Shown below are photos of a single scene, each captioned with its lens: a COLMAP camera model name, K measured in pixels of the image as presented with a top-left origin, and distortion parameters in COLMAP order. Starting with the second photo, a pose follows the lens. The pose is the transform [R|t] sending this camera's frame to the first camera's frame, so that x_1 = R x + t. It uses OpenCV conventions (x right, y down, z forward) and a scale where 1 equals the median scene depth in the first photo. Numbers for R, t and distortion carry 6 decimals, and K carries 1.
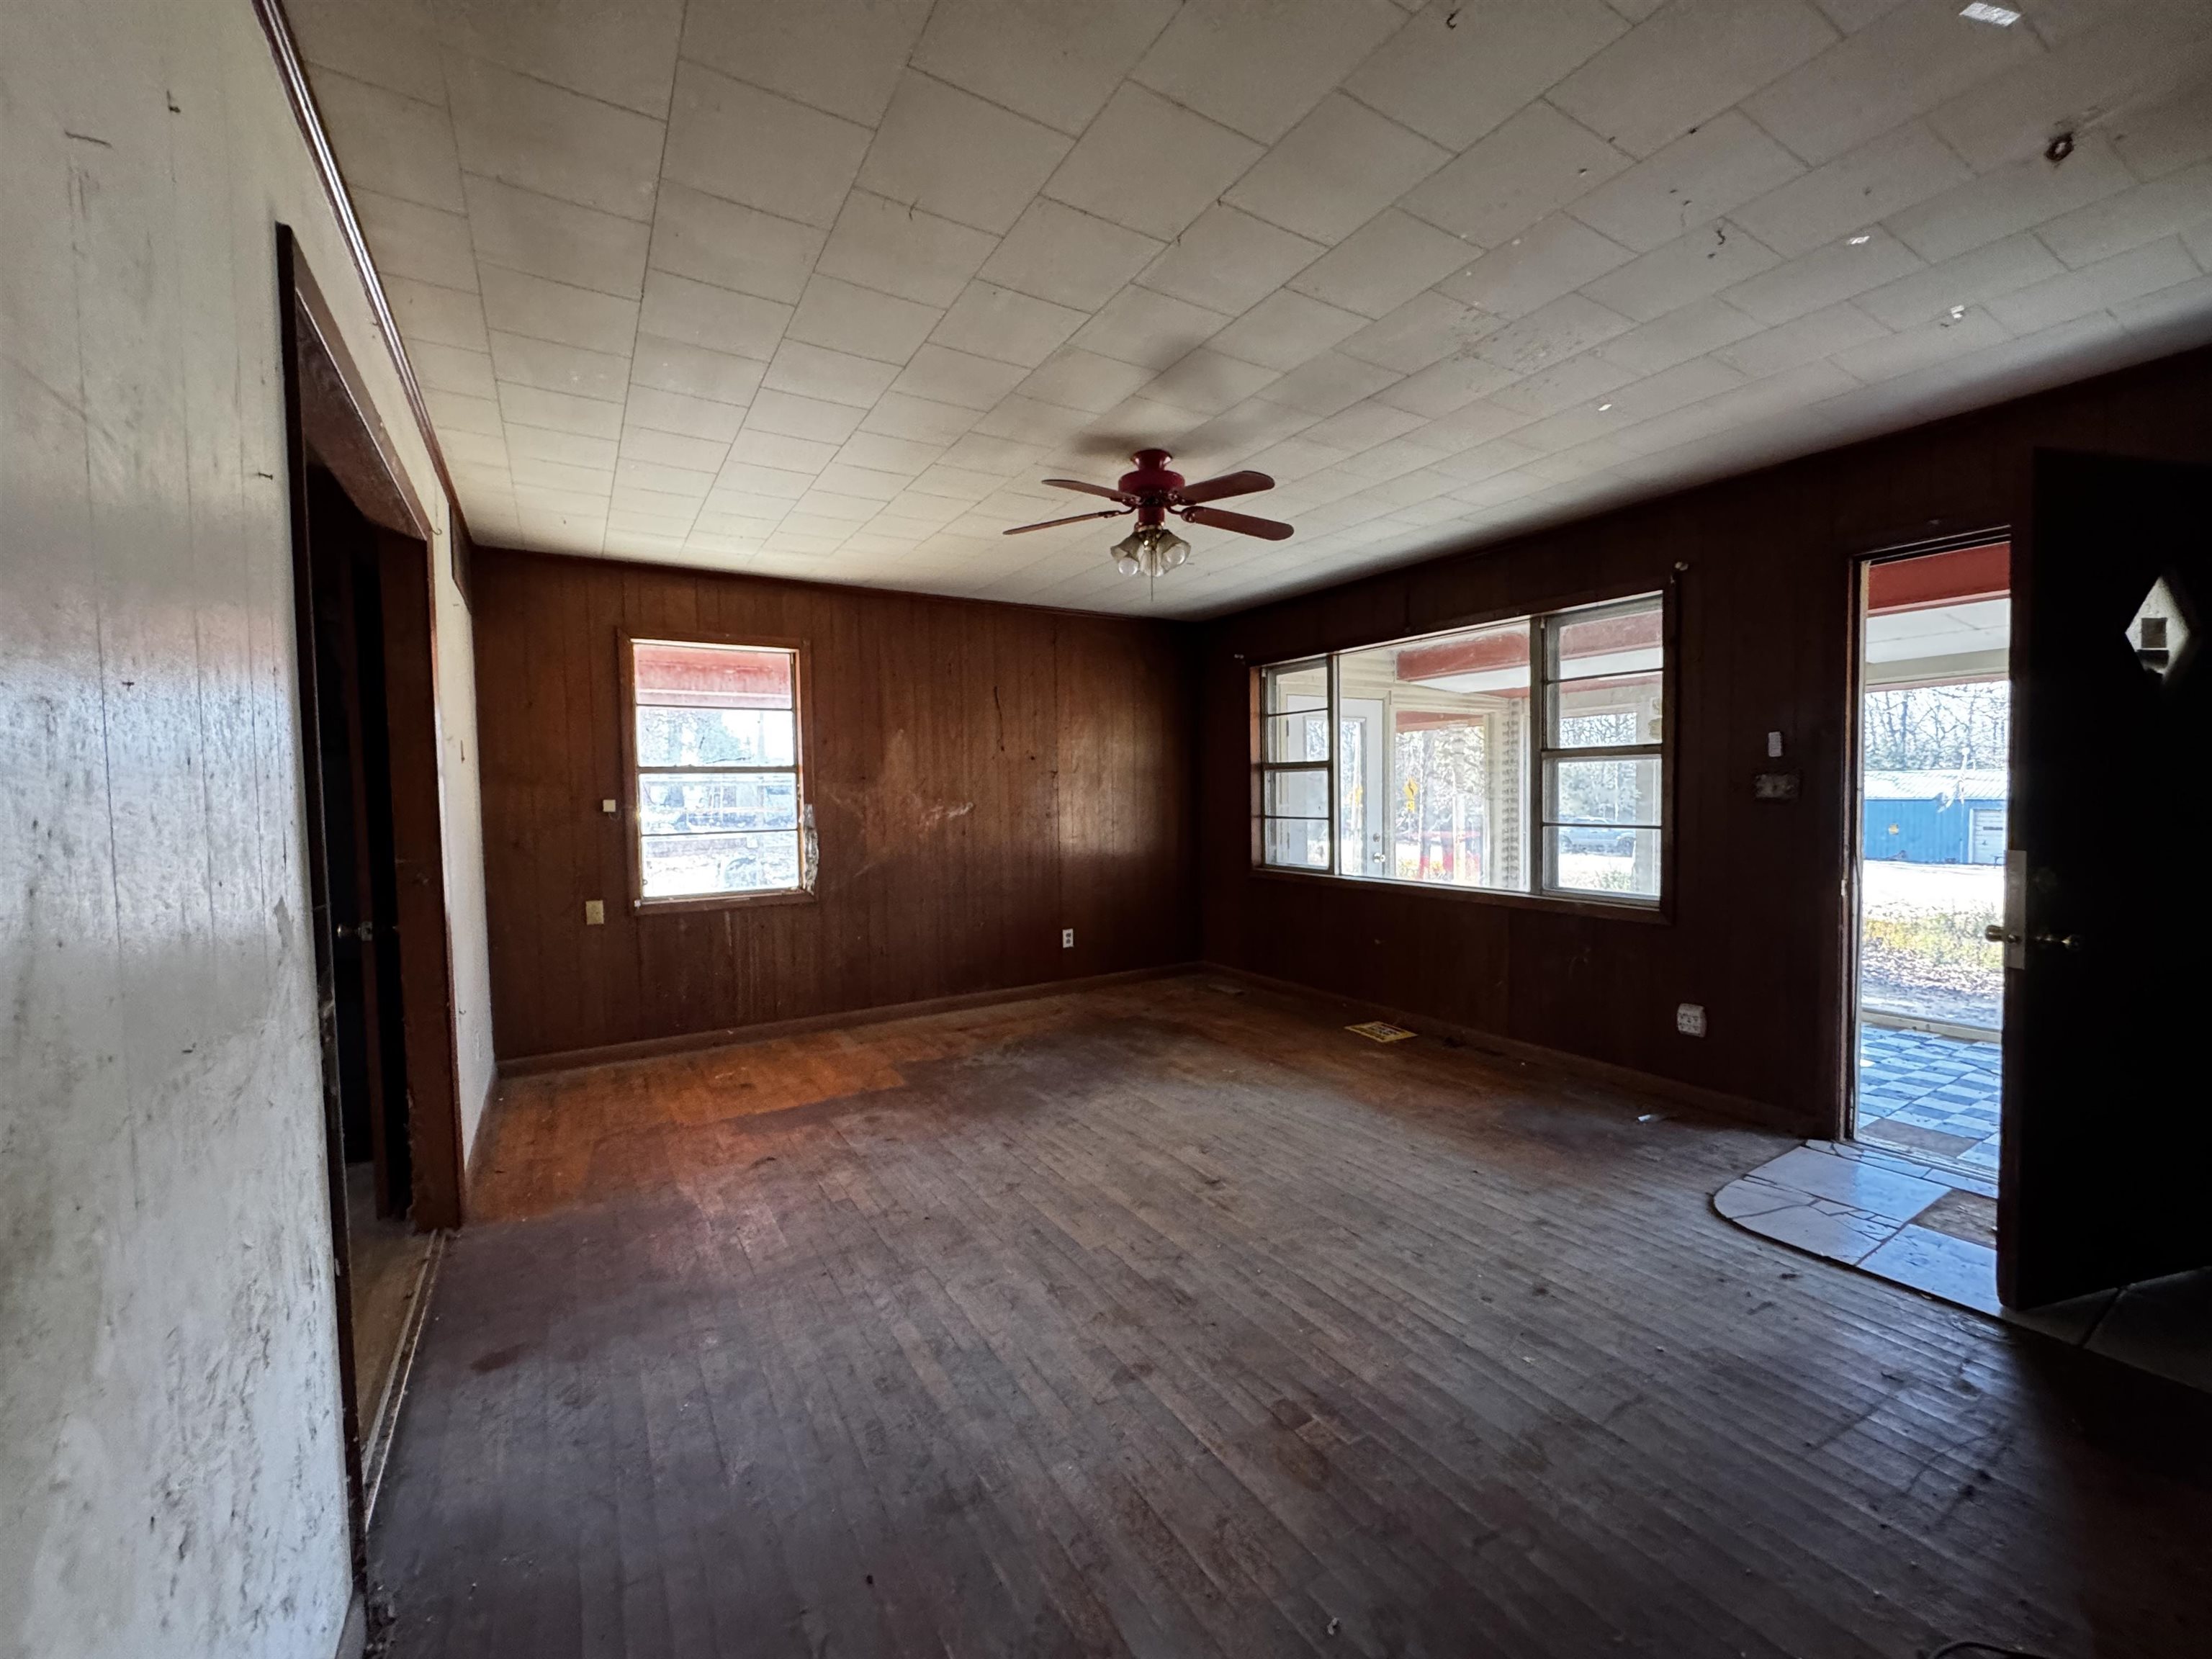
lens RADIAL K [[886.4, 0, 1107.9], [0, 886.4, 831.6], [0, 0, 1]] dist [-0.000455, -0.000134]
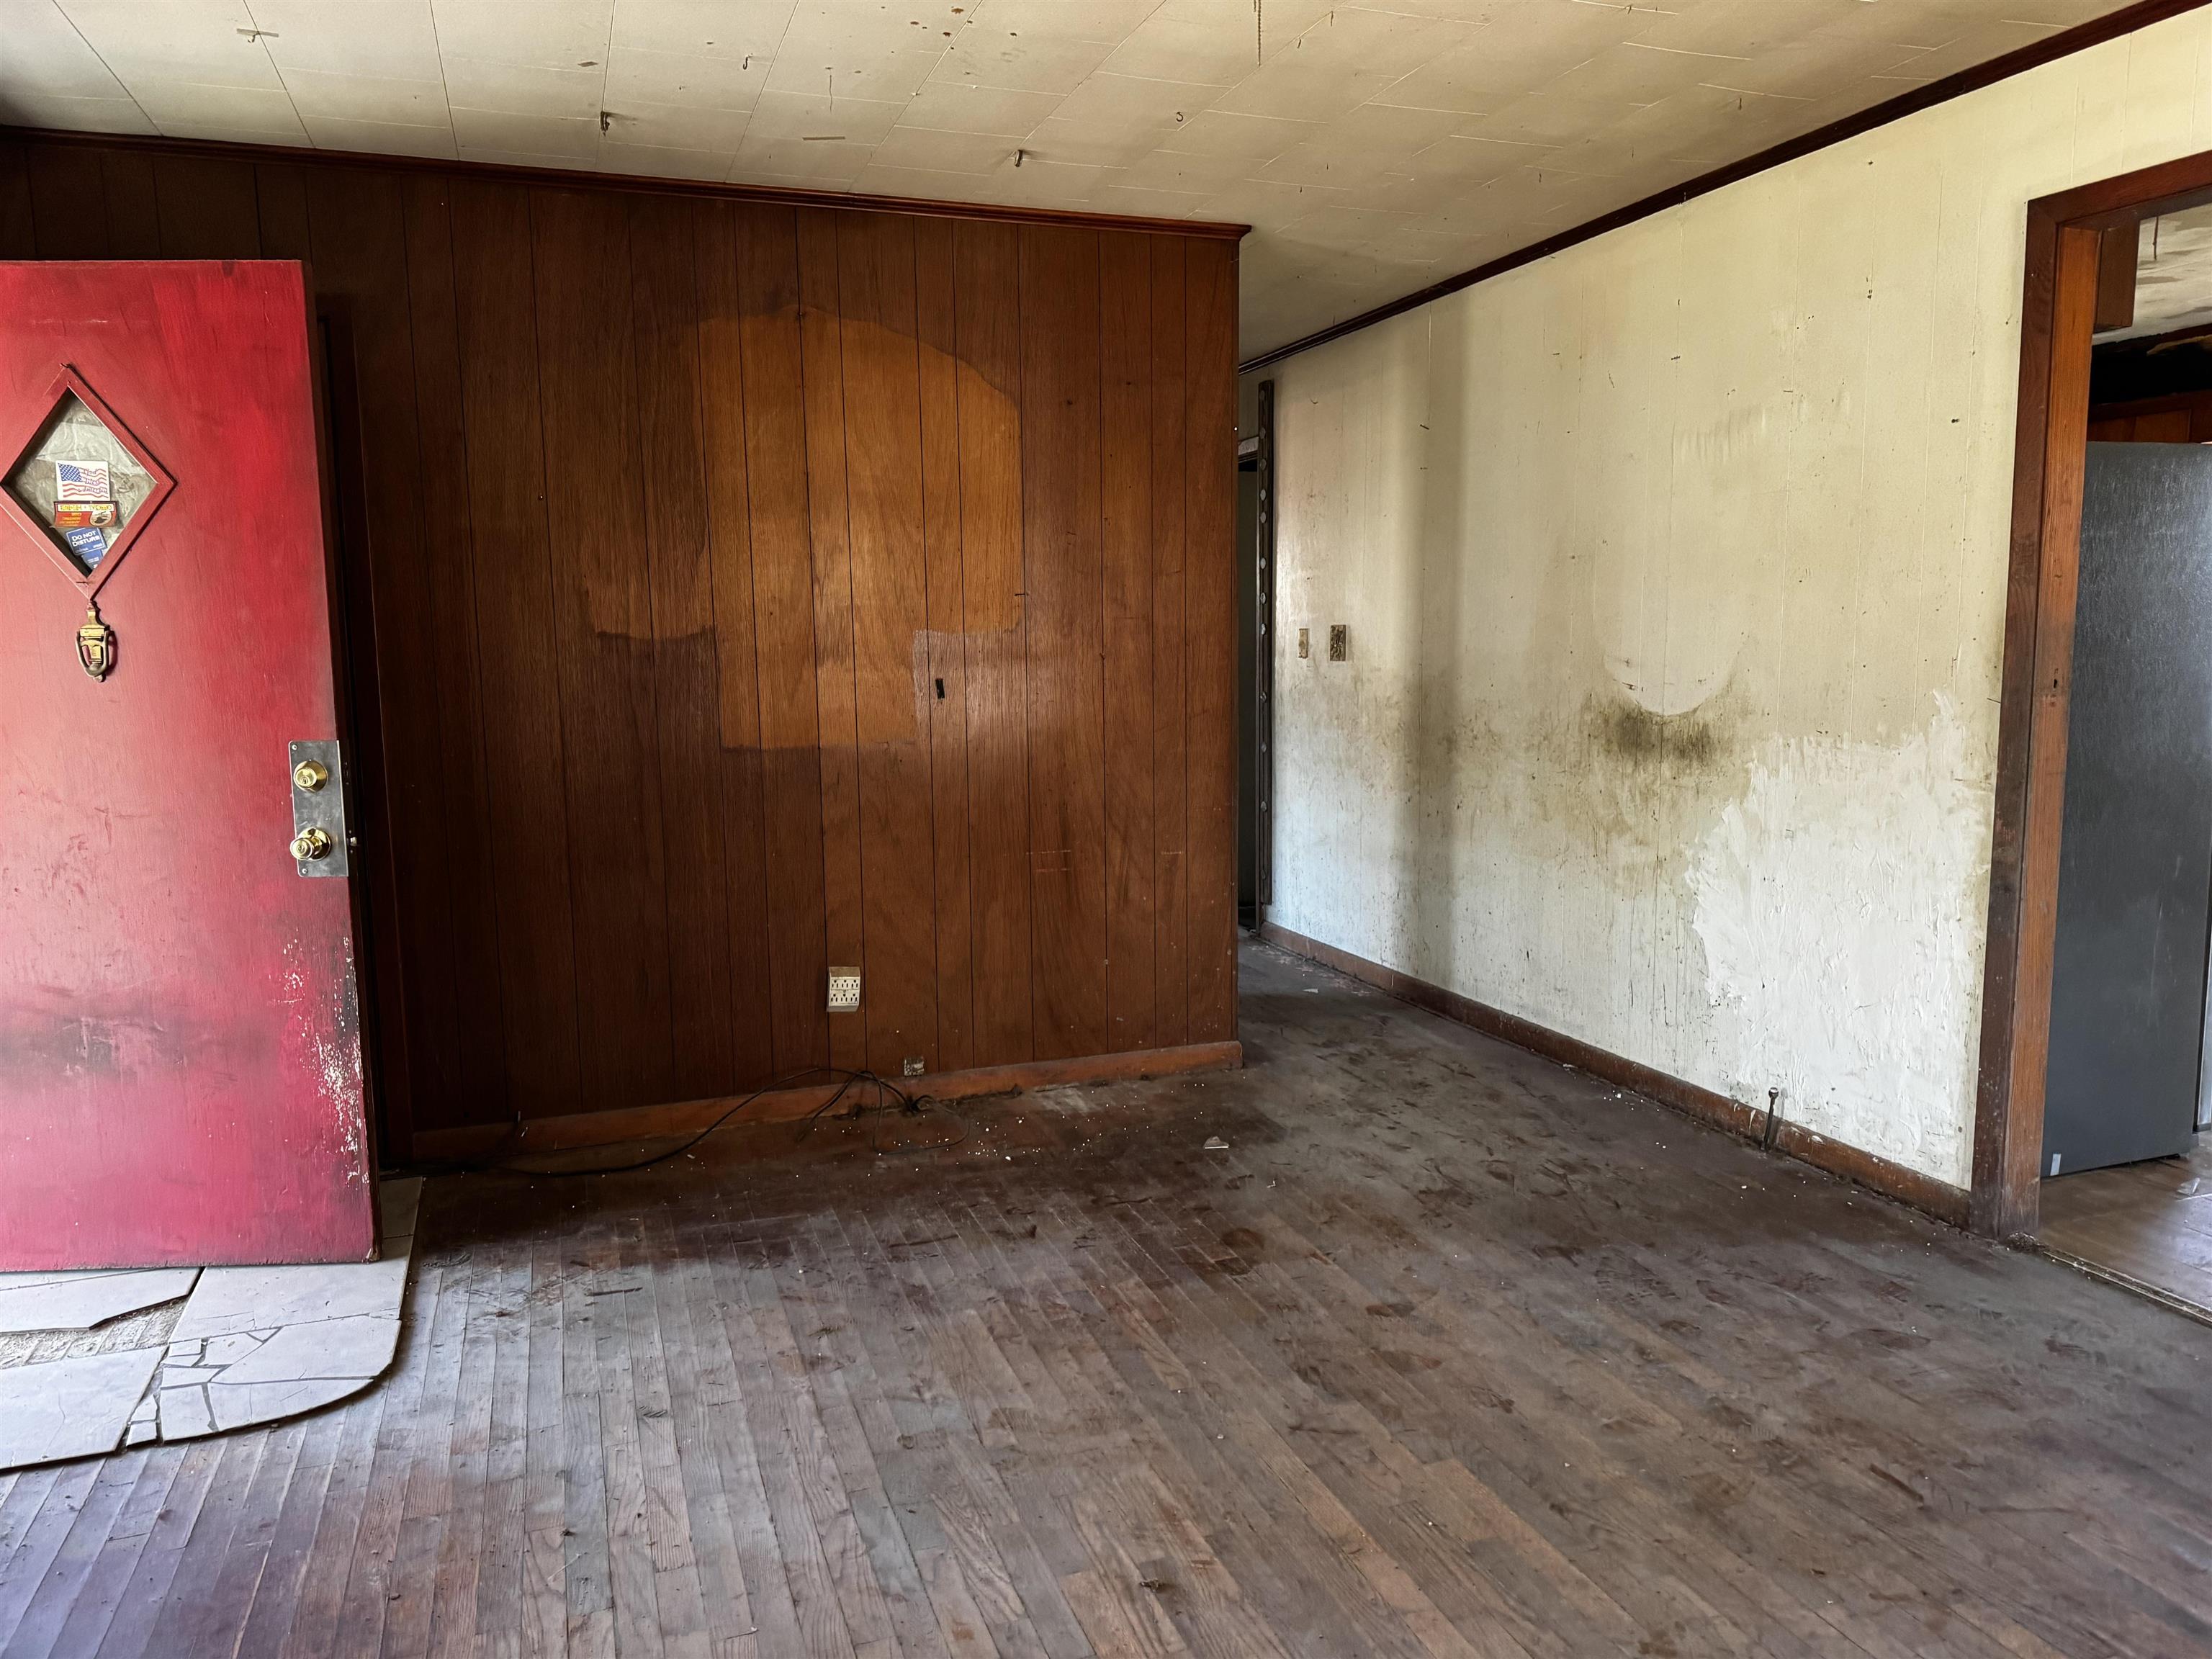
lens RADIAL K [[1557.4, 0, 1105.5], [0, 1557.4, 830.0], [0, 0, 1]] dist [-0.002787, -0.002263]
pose [[-0.978153, 0.006783, 0.207778, -0.015556], [0.041009, 0.986124, 0.160865, -0.094897], [-0.203803, 0.165871, -0.964858, 2.038627]]
